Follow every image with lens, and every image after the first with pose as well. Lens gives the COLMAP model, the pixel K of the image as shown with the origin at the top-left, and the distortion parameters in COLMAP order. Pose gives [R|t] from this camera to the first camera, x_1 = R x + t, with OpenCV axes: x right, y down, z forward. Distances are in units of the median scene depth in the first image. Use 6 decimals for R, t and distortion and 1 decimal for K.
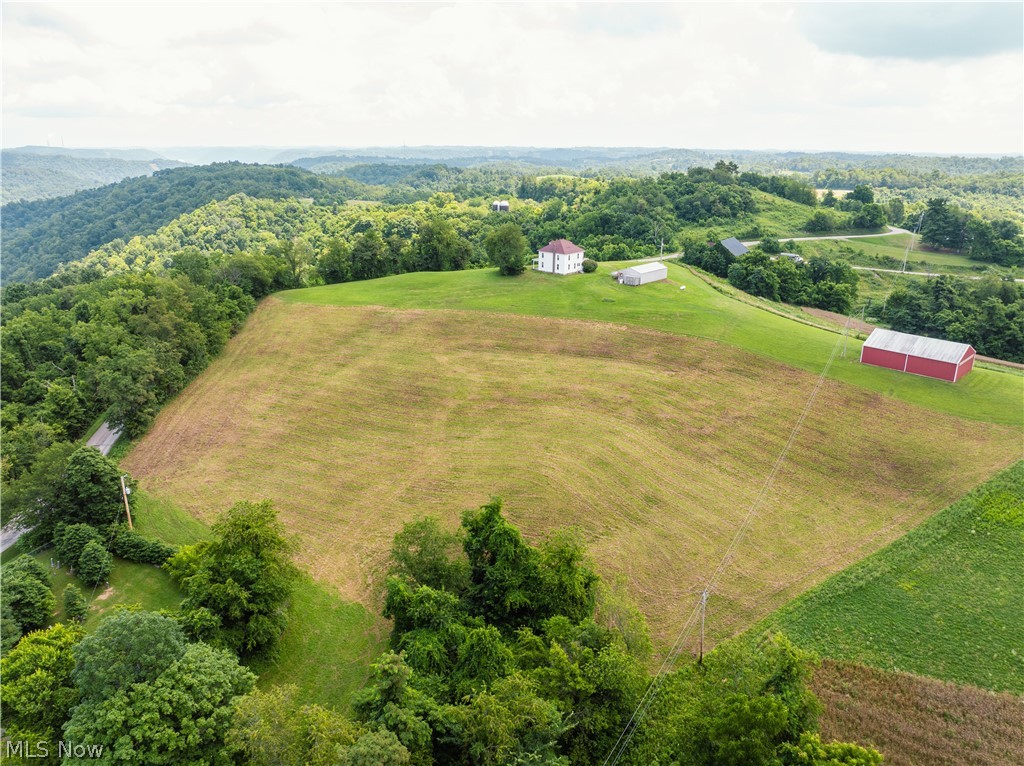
lens RADIAL K [[721.1, 0, 519.0], [0, 721.1, 381.4], [0, 0, 1]] dist [-0.046988, 0.019156]
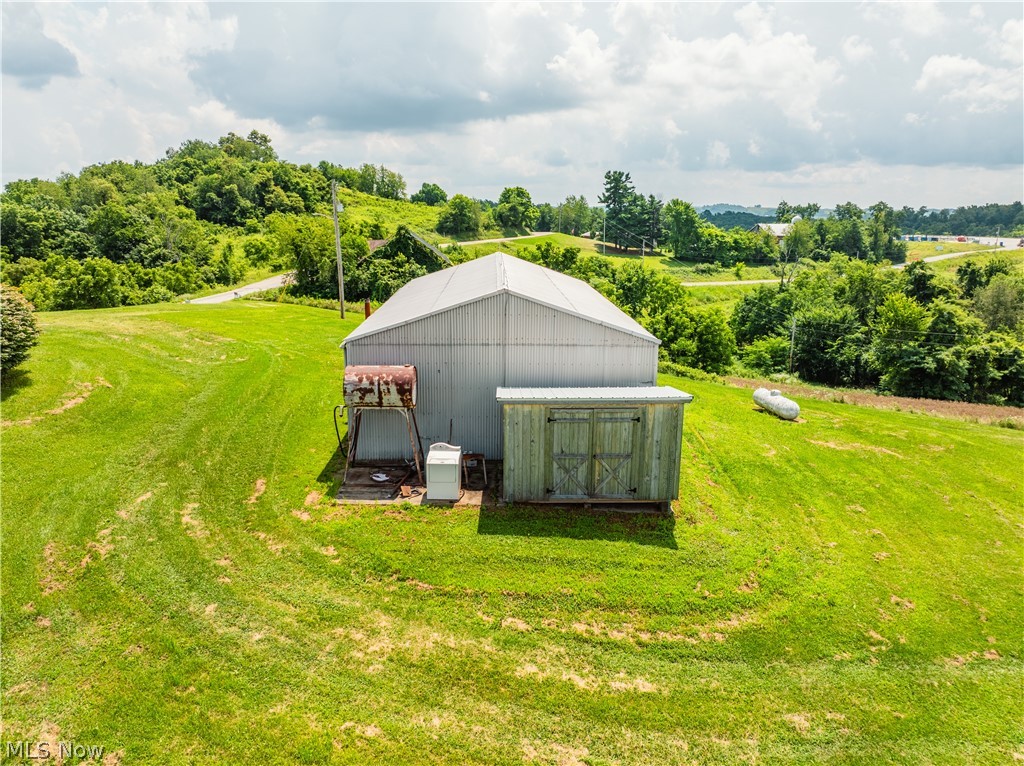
lens RADIAL K [[721.1, 0, 514.6], [0, 721.1, 373.6], [0, 0, 1]] dist [-0.046988, 0.019156]
pose [[0.736461, -0.155556, 0.658352, 0.089559], [0.211885, 0.977275, -0.006112, -0.135857], [-0.642441, 0.143997, 0.752685, 0.861612]]
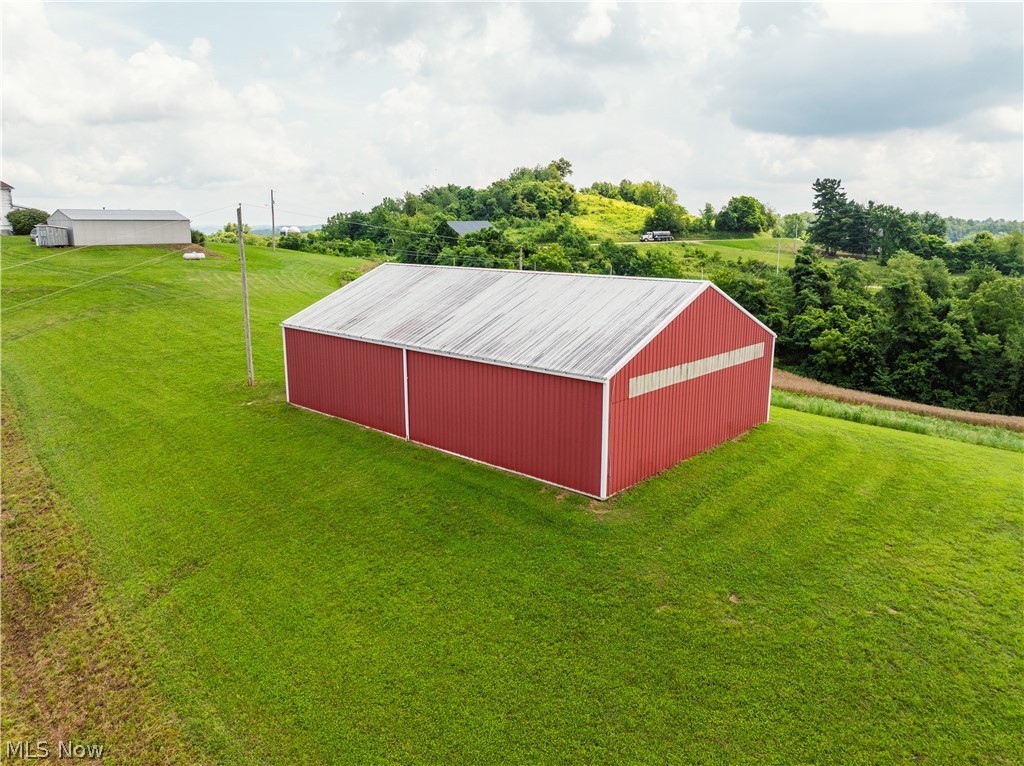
lens RADIAL K [[721.1, 0, 517.4], [0, 721.1, 381.4], [0, 0, 1]] dist [-0.046988, 0.019156]
pose [[0.998050, -0.019981, 0.059137, 0.365114], [0.025974, 0.994408, -0.102363, -0.005772], [-0.056761, 0.103699, 0.992988, 0.524401]]
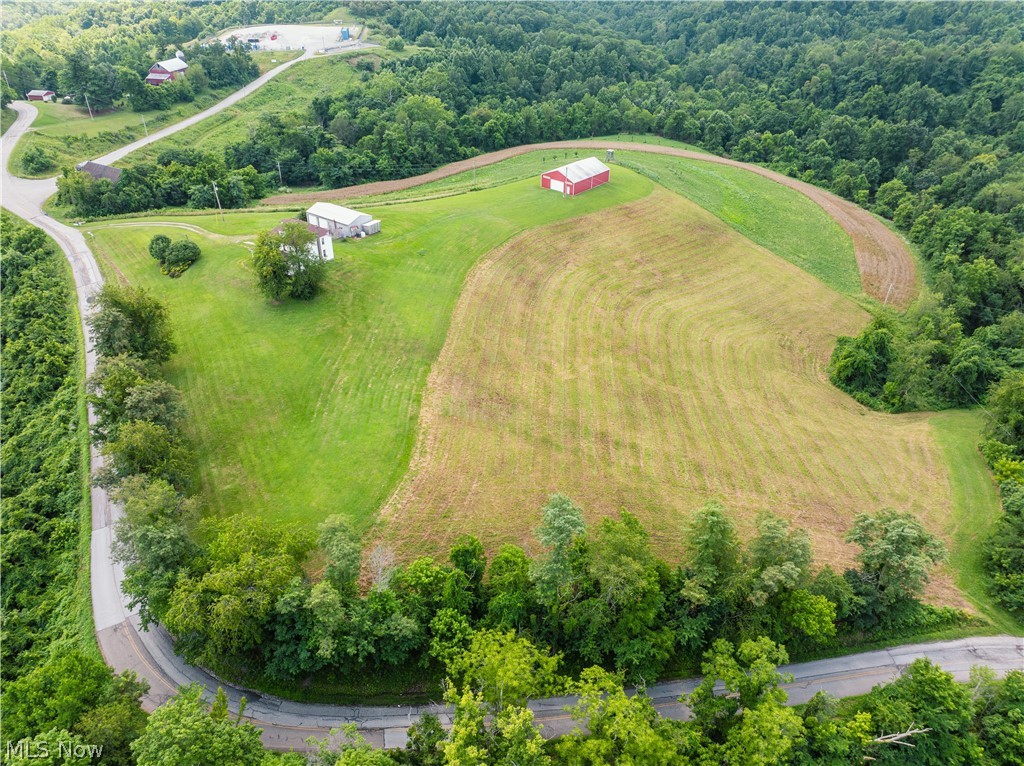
lens RADIAL K [[721.1, 0, 510.8], [0, 721.1, 382.1], [0, 0, 1]] dist [-0.046988, 0.019156]
pose [[-0.080975, -0.556522, 0.826878, -0.601241], [0.301710, 0.776994, 0.552495, -0.381825], [-0.949955, 0.294216, 0.104991, 0.739934]]
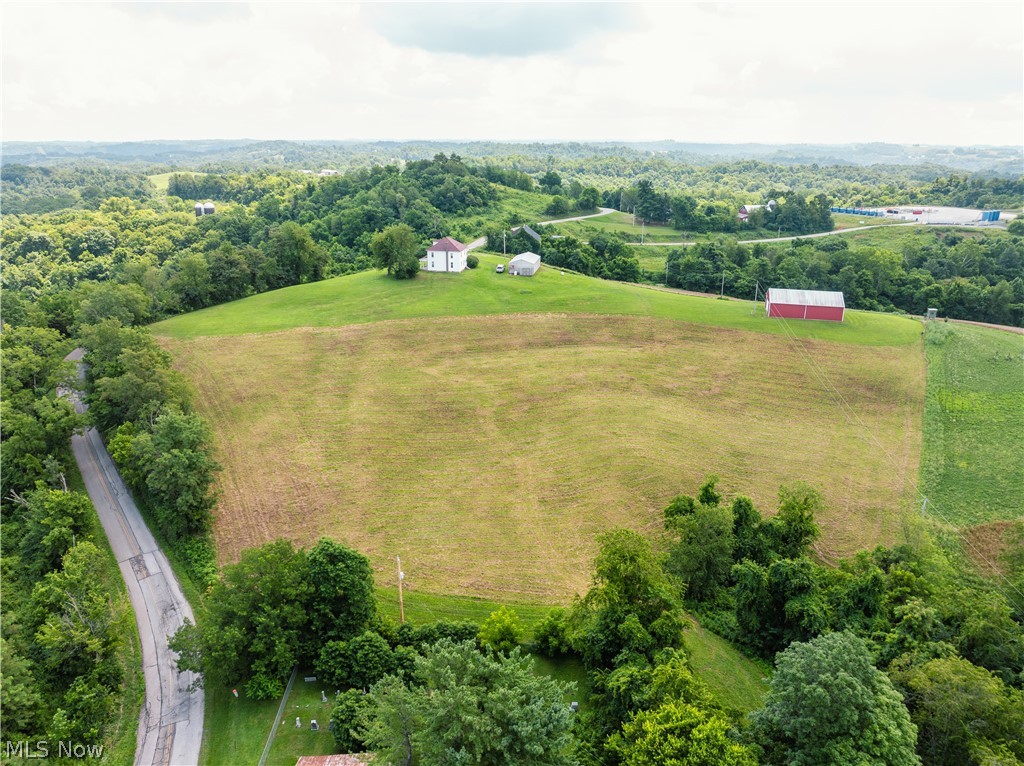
lens RADIAL K [[721.1, 0, 516.3], [0, 721.1, 381.1], [0, 0, 1]] dist [-0.046988, 0.019156]
pose [[0.853668, -0.170738, 0.492036, -0.362525], [0.165063, 0.984730, 0.055325, -0.039807], [-0.493968, 0.033988, 0.868815, 0.095387]]
